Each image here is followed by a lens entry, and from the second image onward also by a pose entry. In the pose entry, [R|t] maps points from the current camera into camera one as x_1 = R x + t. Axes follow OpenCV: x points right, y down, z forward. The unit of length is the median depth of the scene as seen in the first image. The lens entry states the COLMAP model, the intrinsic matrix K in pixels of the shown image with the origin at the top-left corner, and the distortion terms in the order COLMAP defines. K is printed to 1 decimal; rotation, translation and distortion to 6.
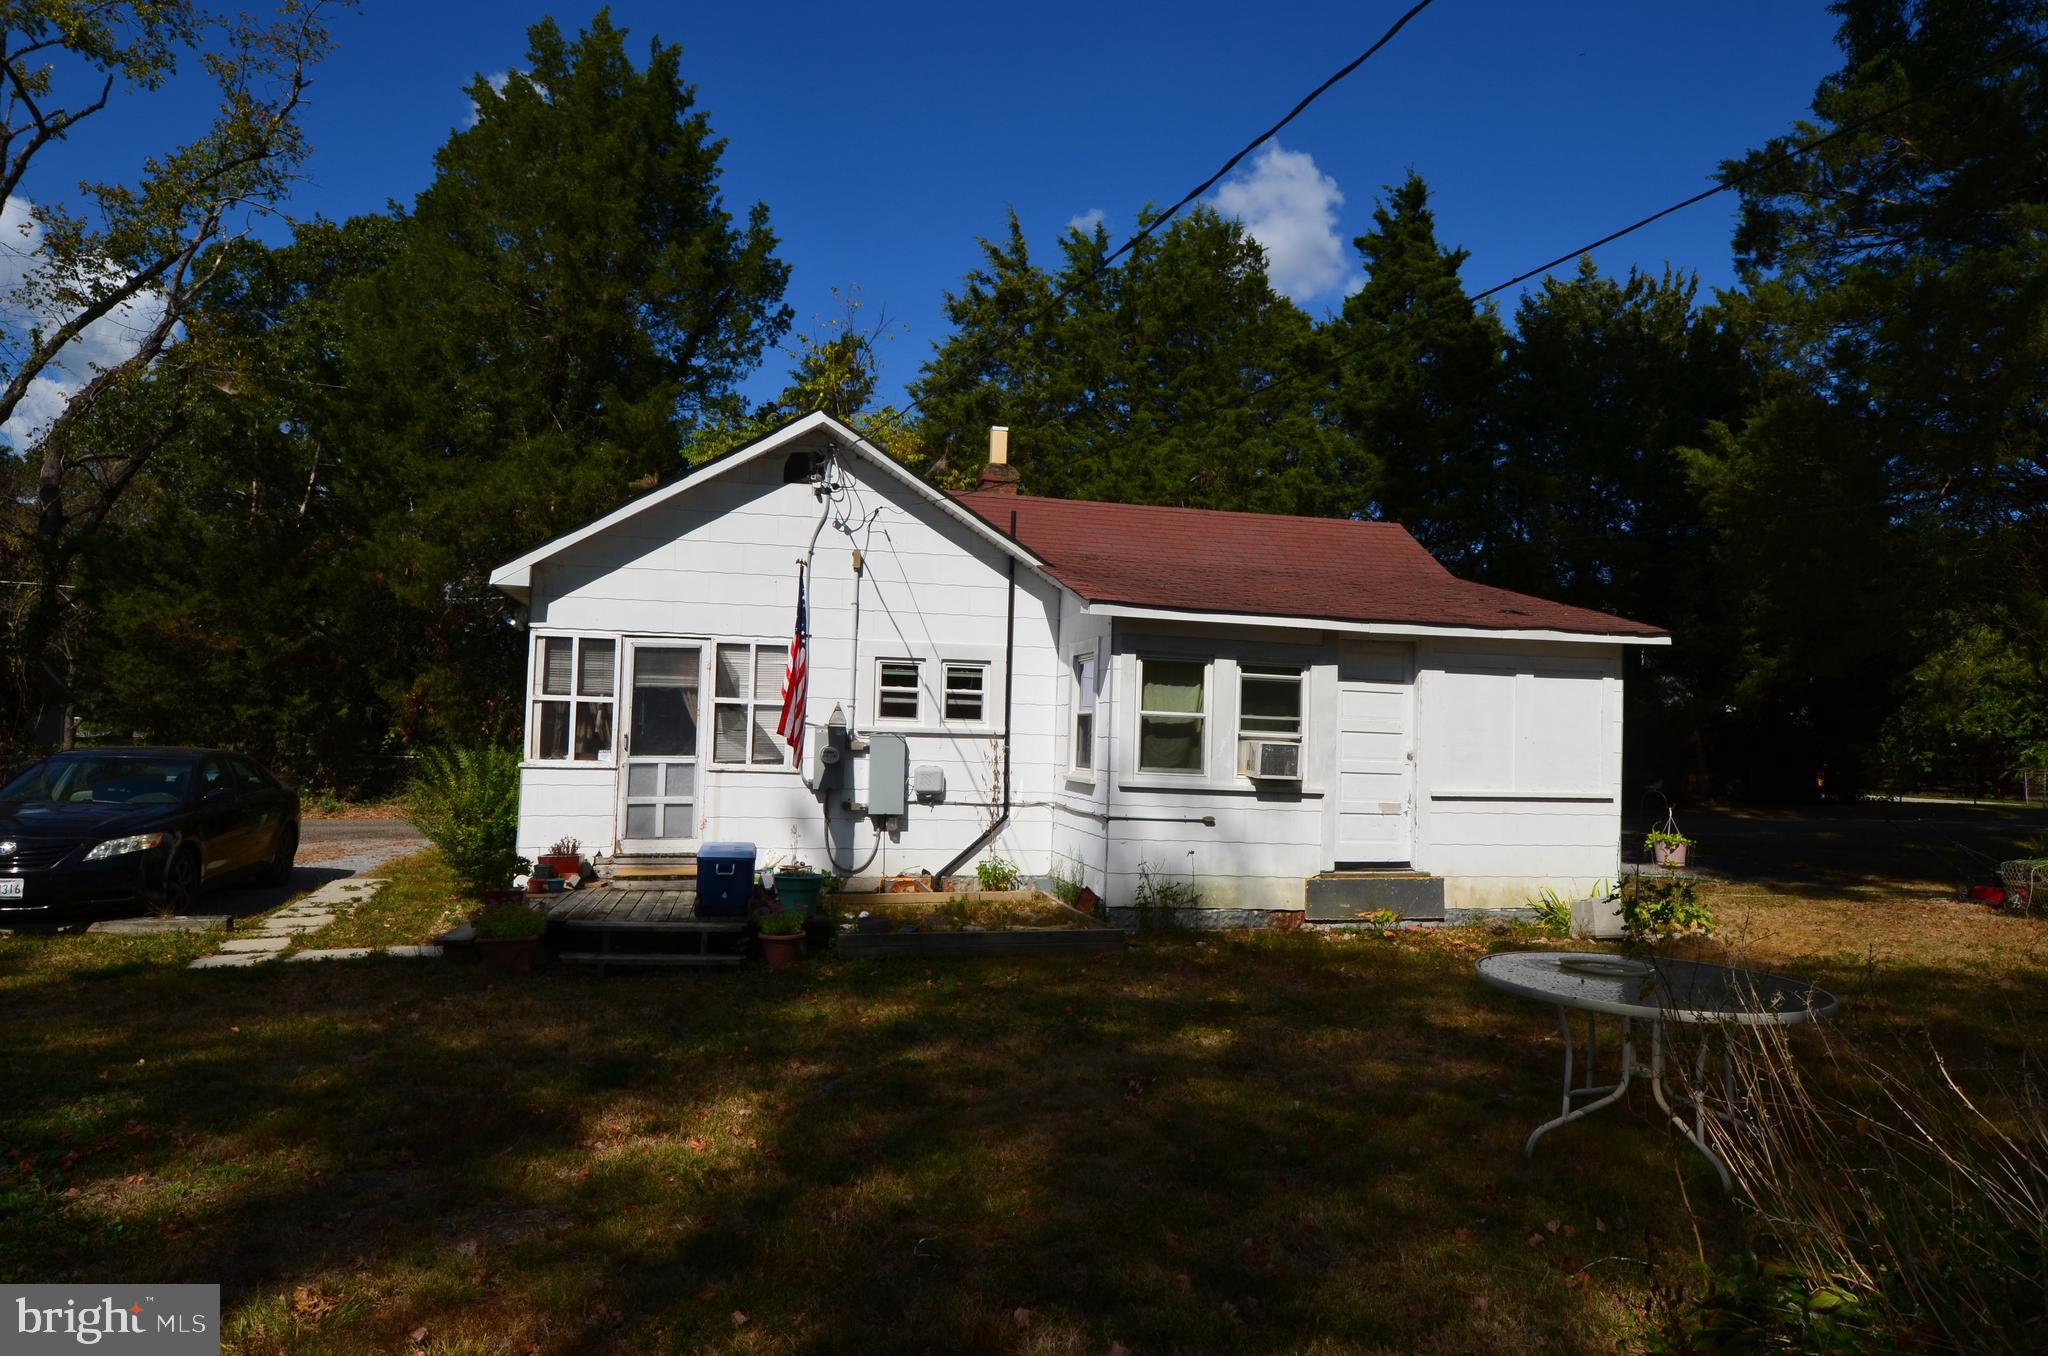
lens RADIAL K [[1247.3, 0, 1024.0], [0, 1247.3, 678.0], [0, 0, 1]] dist [0.004968, 0.000392]
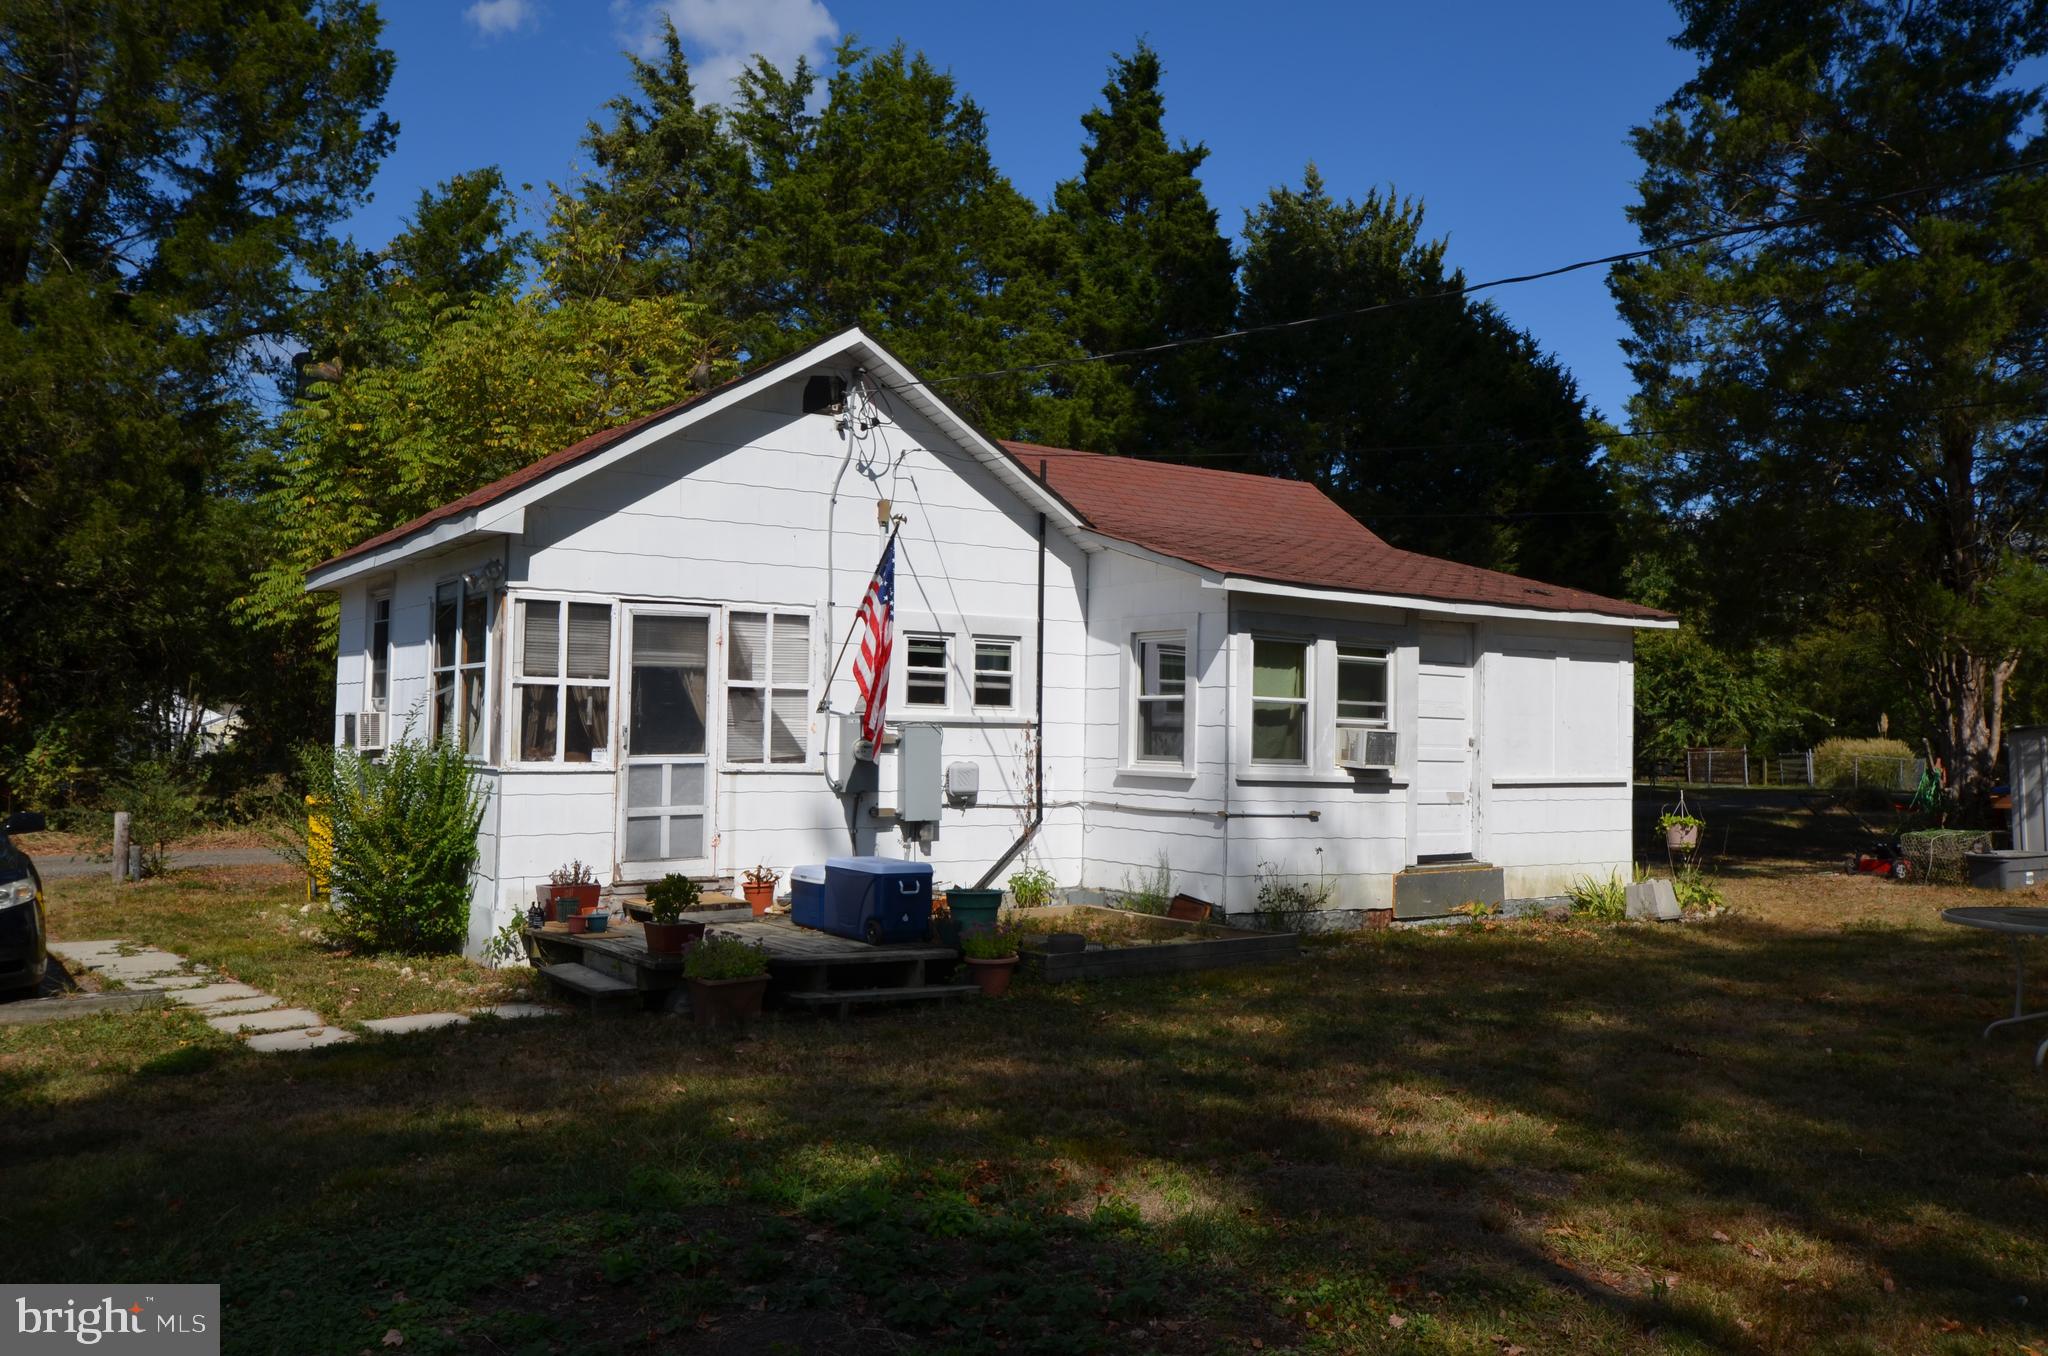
lens RADIAL K [[1689.7, 0, 1024.0], [0, 1689.7, 678.0], [0, 0, 1]] dist [0.012592, 0.003351]
pose [[0.925606, 0.001685, 0.378485, -0.475205], [-0.010125, 0.999742, 0.020311, -0.009245], [-0.378353, -0.022632, 0.925385, -0.064166]]
